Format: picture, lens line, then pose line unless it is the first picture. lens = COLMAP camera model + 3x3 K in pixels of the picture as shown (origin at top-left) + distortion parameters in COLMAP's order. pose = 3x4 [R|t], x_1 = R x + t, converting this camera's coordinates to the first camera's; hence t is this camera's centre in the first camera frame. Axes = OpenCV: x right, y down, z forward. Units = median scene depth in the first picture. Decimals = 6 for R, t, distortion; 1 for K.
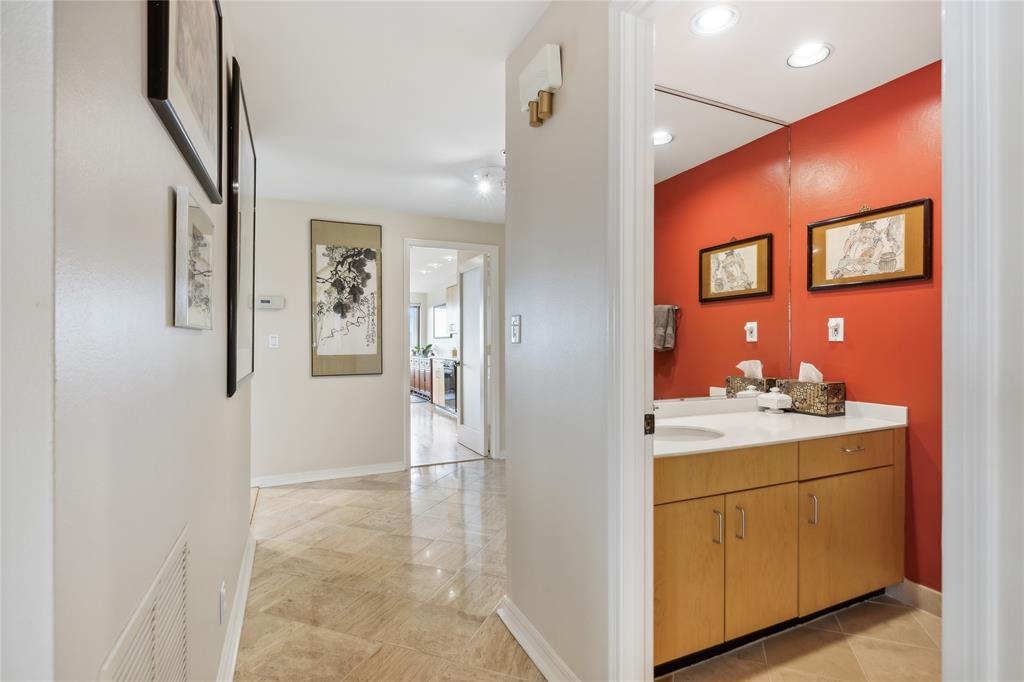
lens RADIAL K [[478.6, 0, 508.5], [0, 478.6, 341.4], [0, 0, 1]] dist [-0.002422, 0.000239]
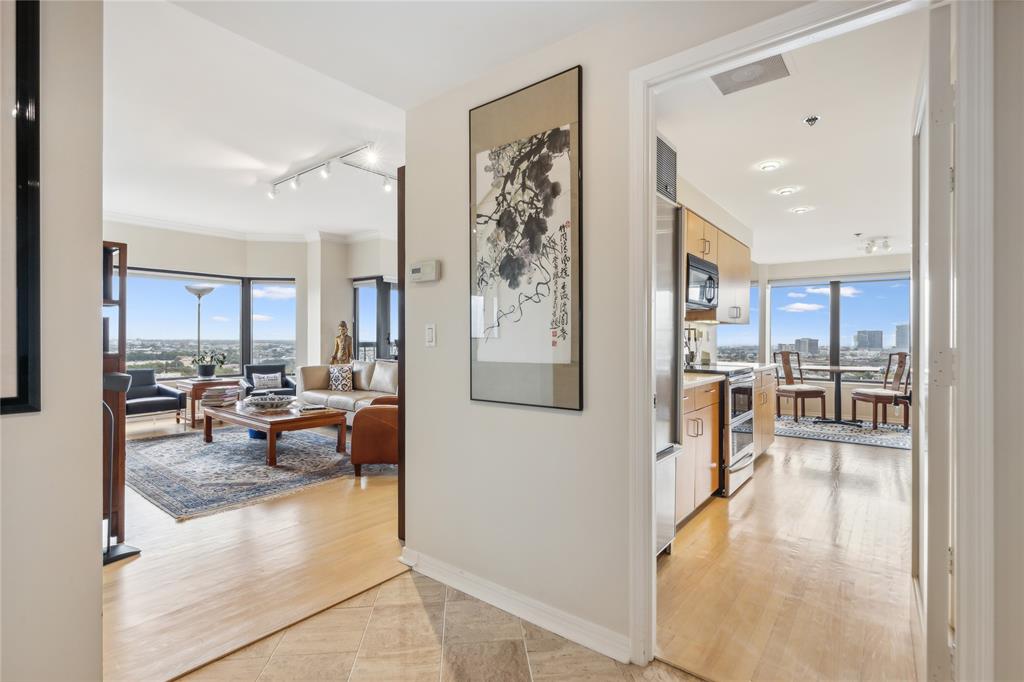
lens RADIAL K [[478.6, 0, 520.0], [0, 478.6, 338.0], [0, 0, 1]] dist [-0.002422, 0.000239]
pose [[0.466704, 0.002771, -0.884409, 0.091068], [-0.000794, 0.999996, 0.002714, 0.001452], [0.884413, -0.000565, 0.466704, 0.772151]]
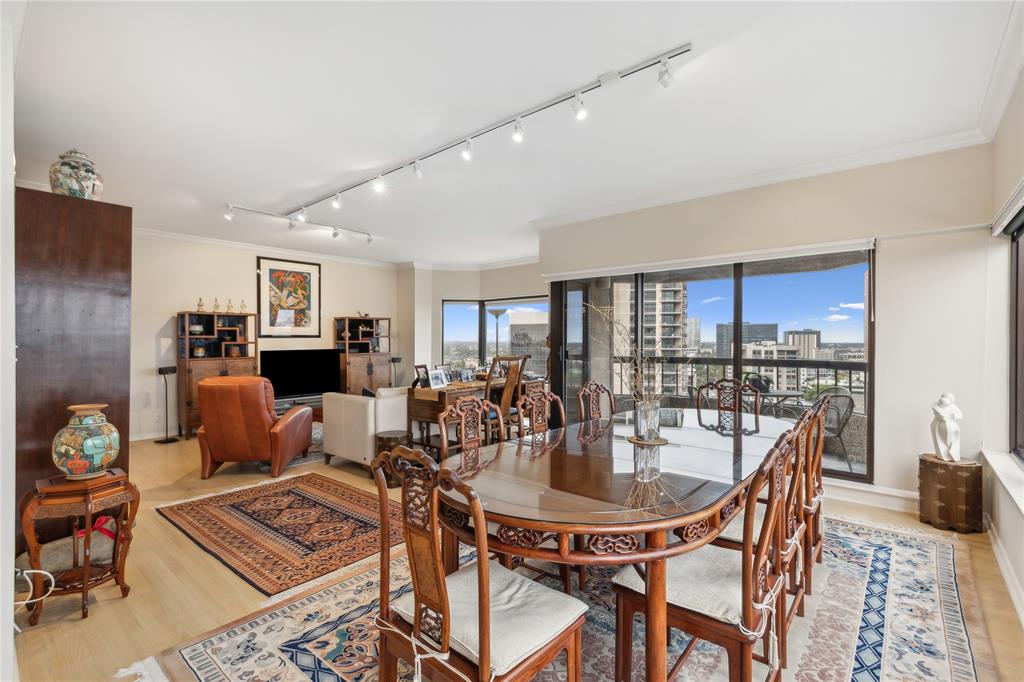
lens RADIAL K [[467.4, 0, 523.3], [0, 467.4, 343.2], [0, 0, 1]] dist [0.005301, -0.000308]
pose [[-0.901564, 0.000527, -0.432646, -0.346420], [0.000703, 1.000000, -0.000247, -0.006516], [0.432646, -0.000527, -0.901564, 1.385170]]
